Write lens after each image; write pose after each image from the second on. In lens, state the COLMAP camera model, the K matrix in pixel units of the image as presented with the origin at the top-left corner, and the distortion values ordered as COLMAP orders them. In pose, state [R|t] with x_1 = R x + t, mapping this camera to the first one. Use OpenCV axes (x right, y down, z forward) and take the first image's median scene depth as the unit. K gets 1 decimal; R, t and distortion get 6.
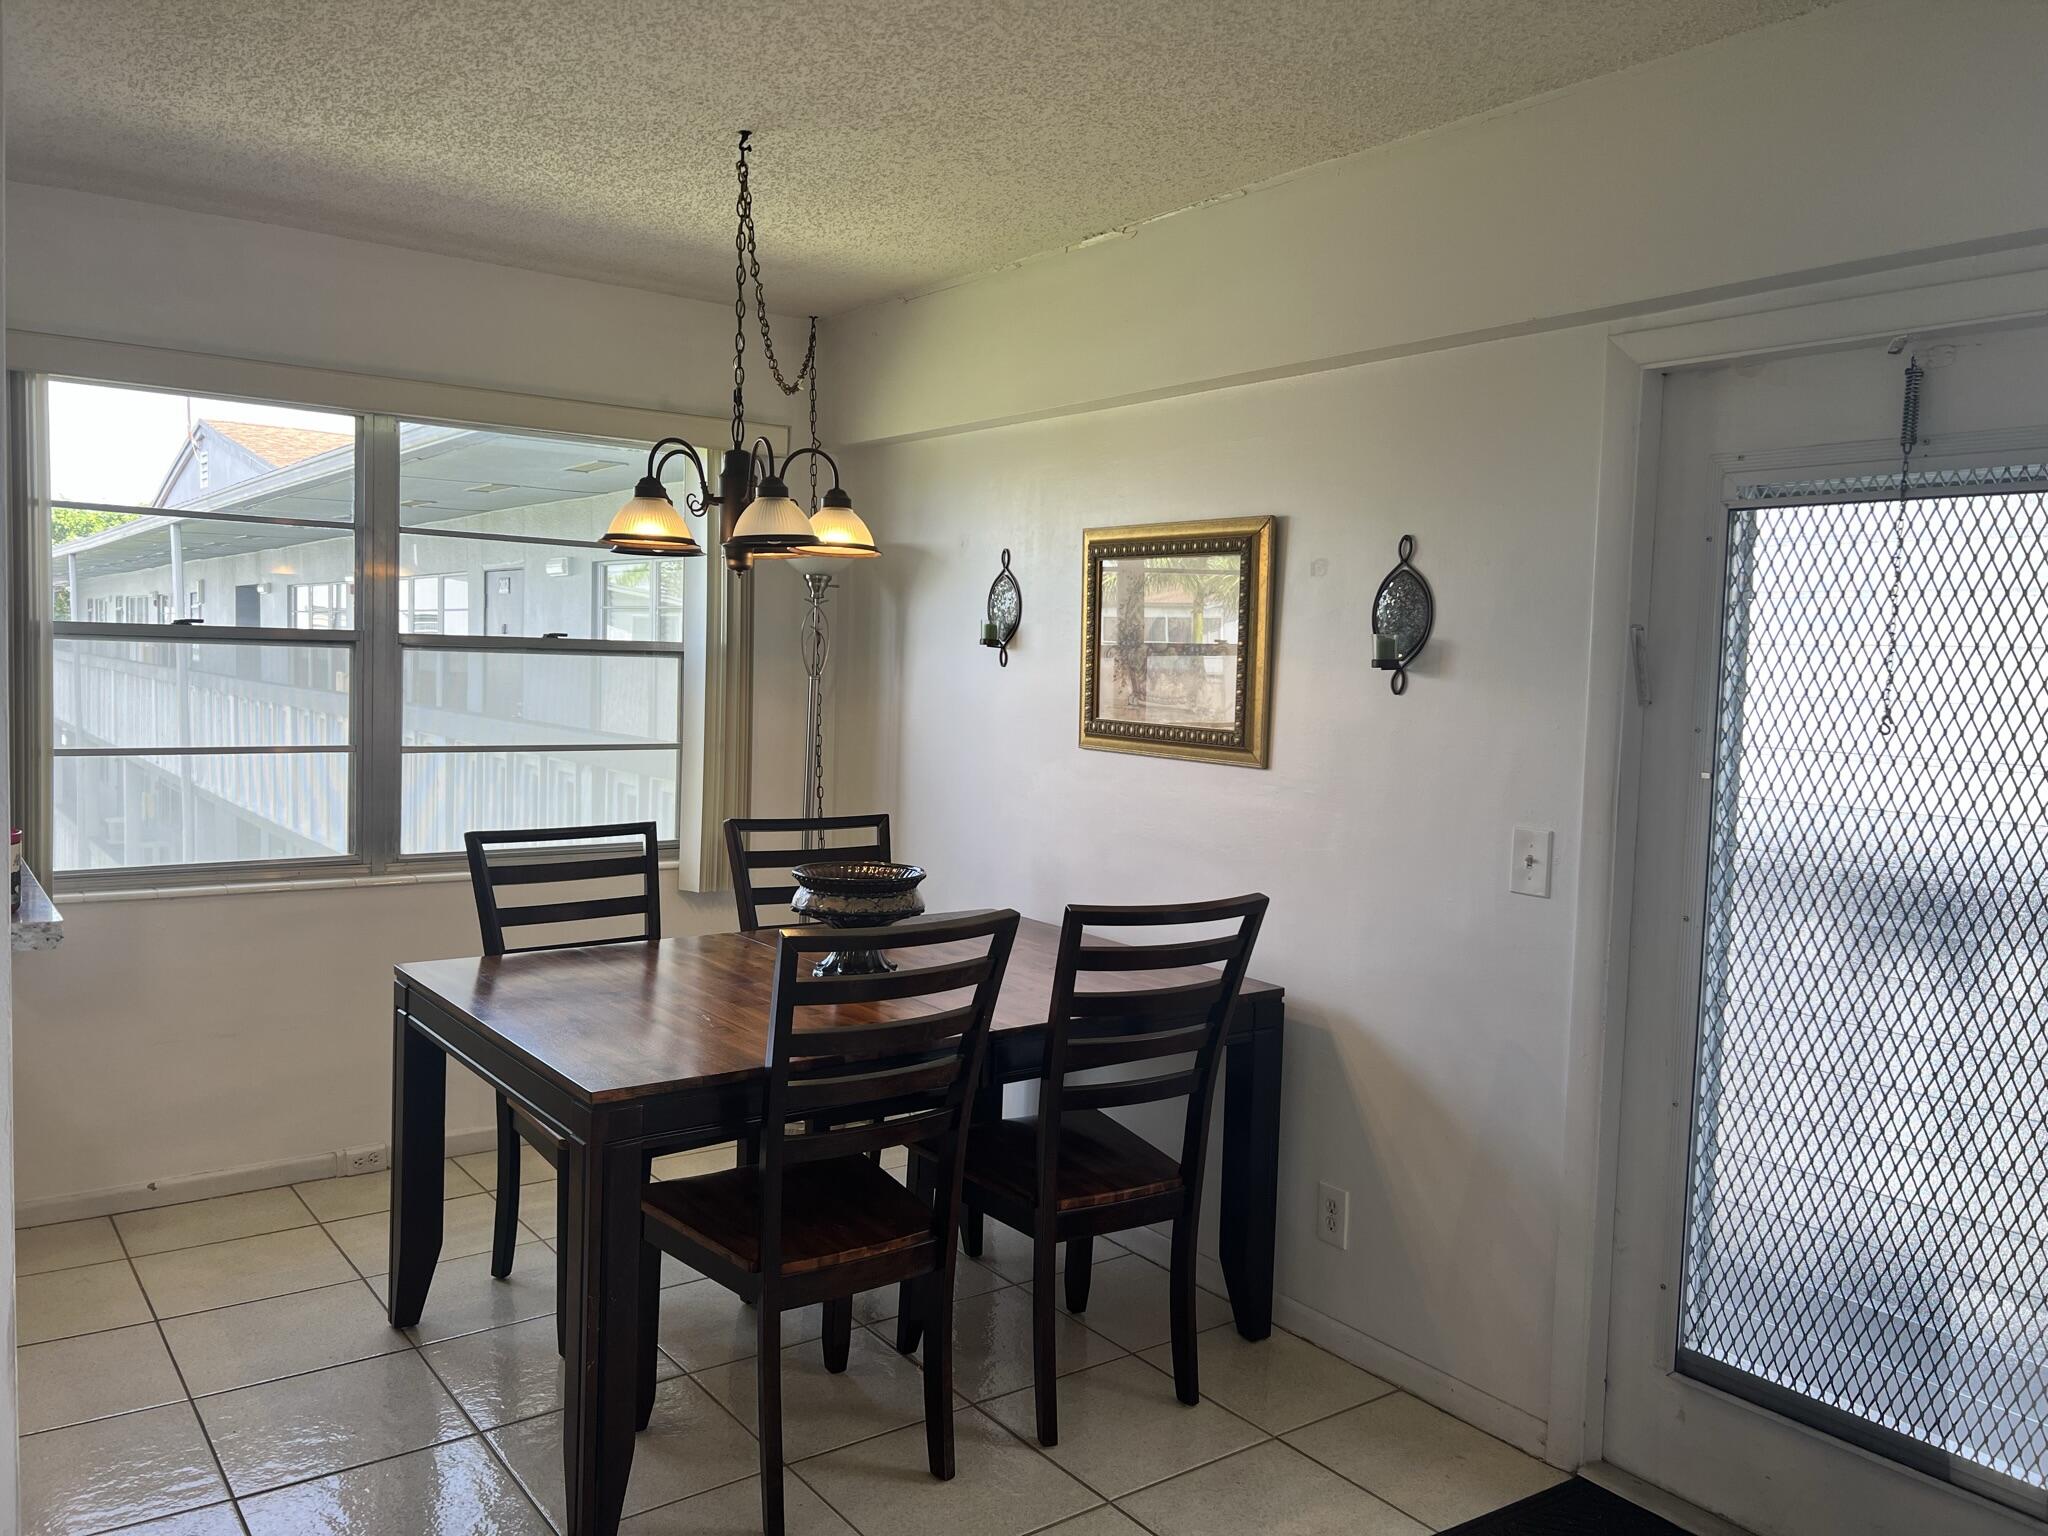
lens RADIAL K [[1550.4, 0, 1024.8], [0, 1550.4, 759.8], [0, 0, 1]] dist [0.010758, -0.000126]
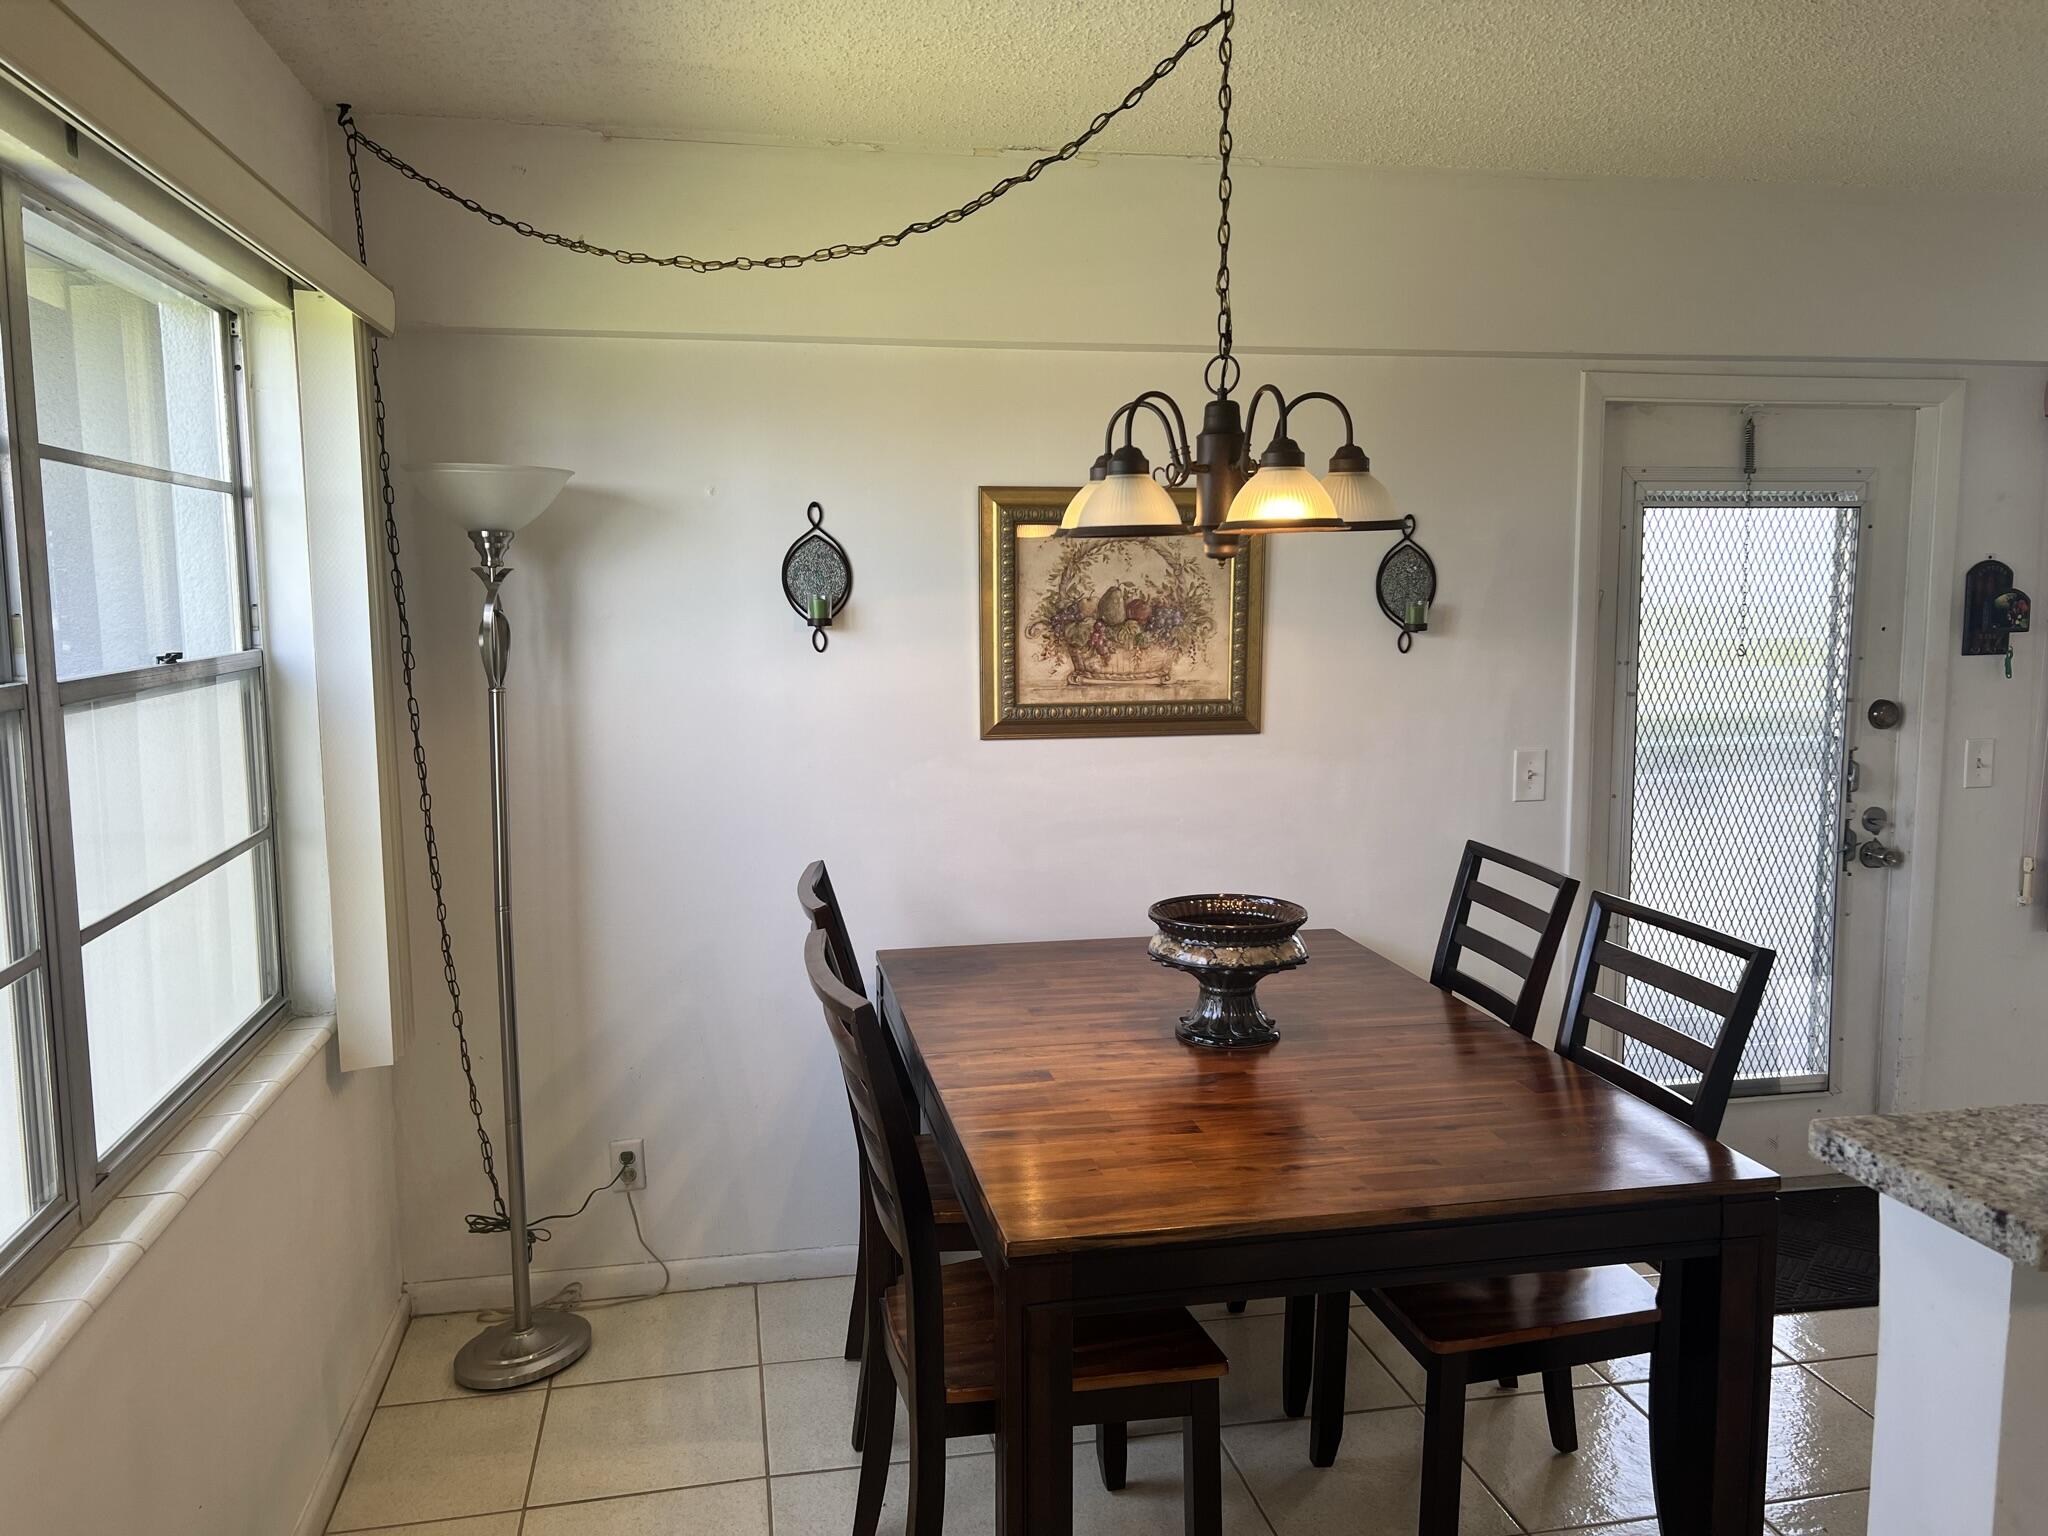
lens RADIAL K [[1550.4, 0, 1023.7], [0, 1550.4, 774.0], [0, 0, 1]] dist [0.010758, -0.000126]
pose [[0.433764, -0.137051, 0.890542, -0.977967], [0.085610, 0.990162, 0.110683, -0.110869], [-0.896950, 0.028229, 0.441230, 0.787336]]
